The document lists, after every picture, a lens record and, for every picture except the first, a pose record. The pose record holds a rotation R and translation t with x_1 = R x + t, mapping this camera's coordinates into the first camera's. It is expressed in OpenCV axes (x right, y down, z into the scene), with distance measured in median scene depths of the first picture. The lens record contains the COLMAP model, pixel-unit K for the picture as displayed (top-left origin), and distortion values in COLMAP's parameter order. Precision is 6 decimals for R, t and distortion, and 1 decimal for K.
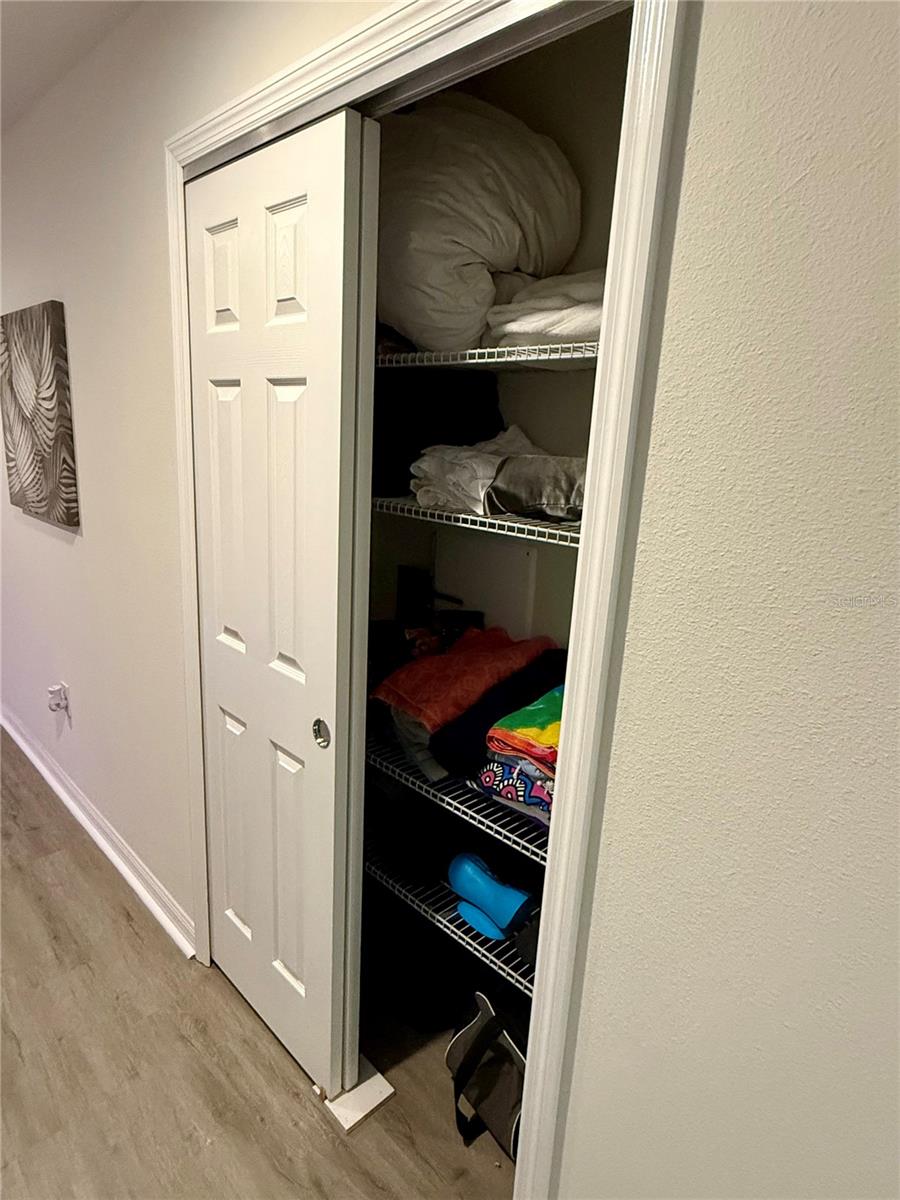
lens RADIAL K [[678.7, 0, 450.2], [0, 678.7, 595.3], [0, 0, 1]] dist [-0.002400, 0.001437]
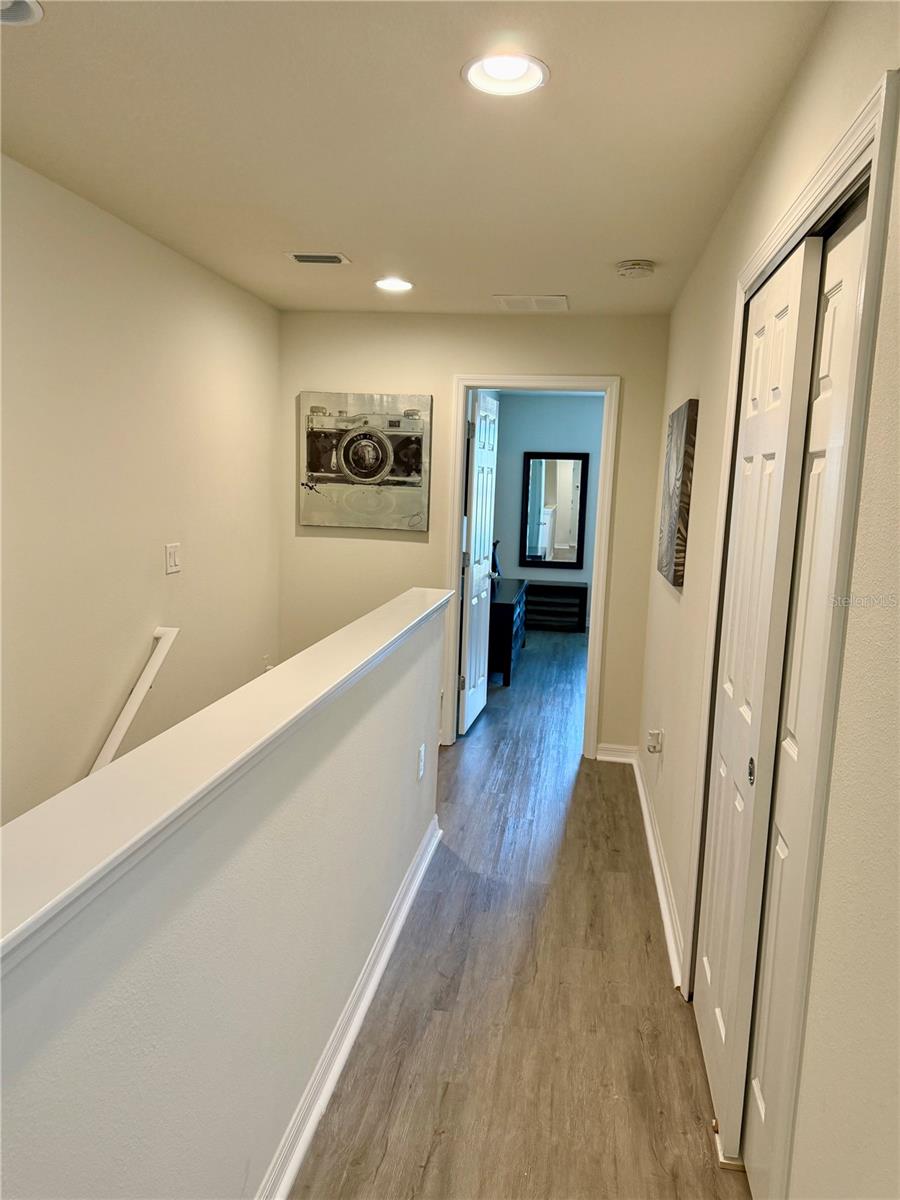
lens RADIAL K [[869.8, 0, 453.0], [0, 869.8, 600.1], [0, 0, 1]] dist [-0.000691, -0.009492]
pose [[0.591675, 0.075772, -0.802608, 0.439661], [-0.192468, 0.980061, -0.049360, 0.072814], [0.782865, 0.183681, 0.594461, -0.185756]]
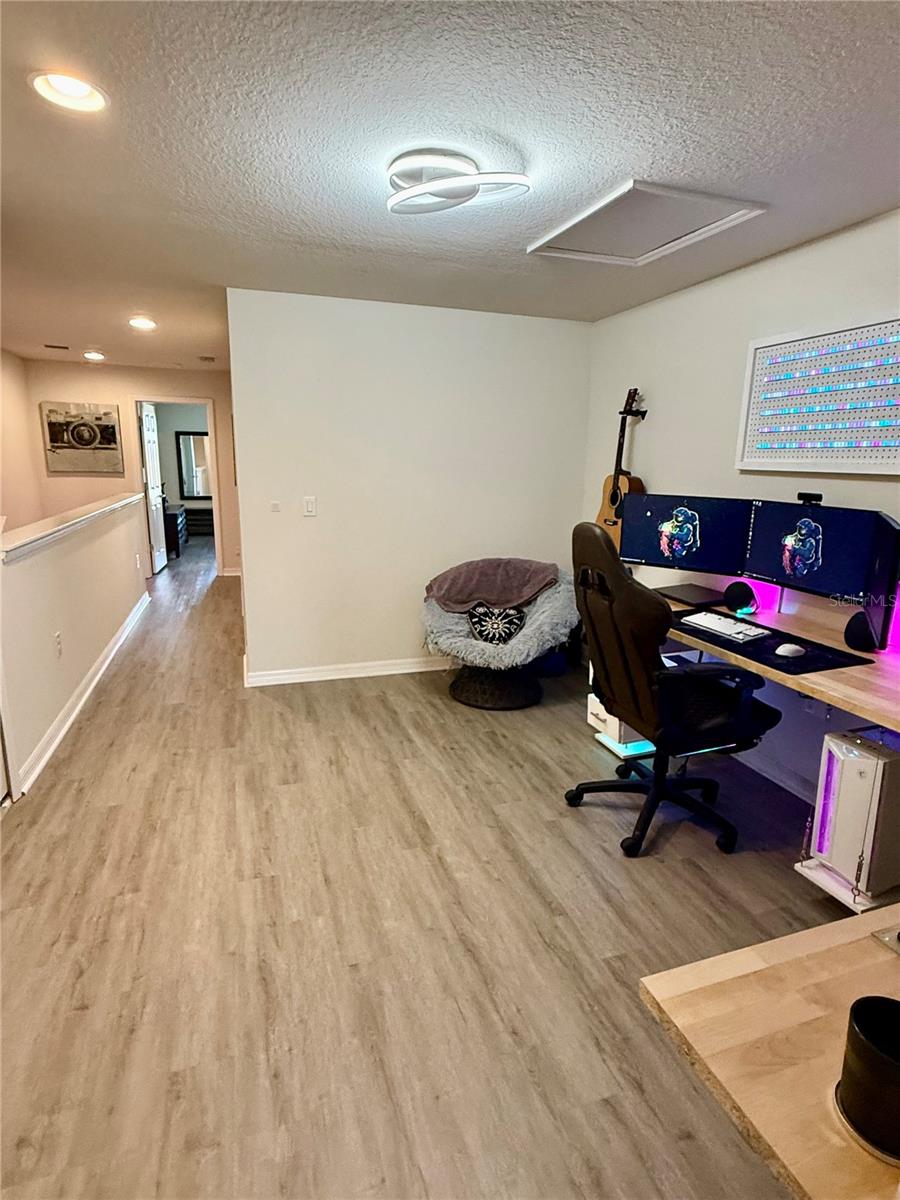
lens RADIAL K [[636.0, 0, 454.4], [0, 636.0, 595.8], [0, 0, 1]] dist [0.010399, -0.000942]
pose [[0.891587, 0.056349, -0.449330, 1.741831], [-0.075757, 0.996805, -0.025315, 0.415757], [0.446468, 0.056610, 0.893007, -1.164426]]
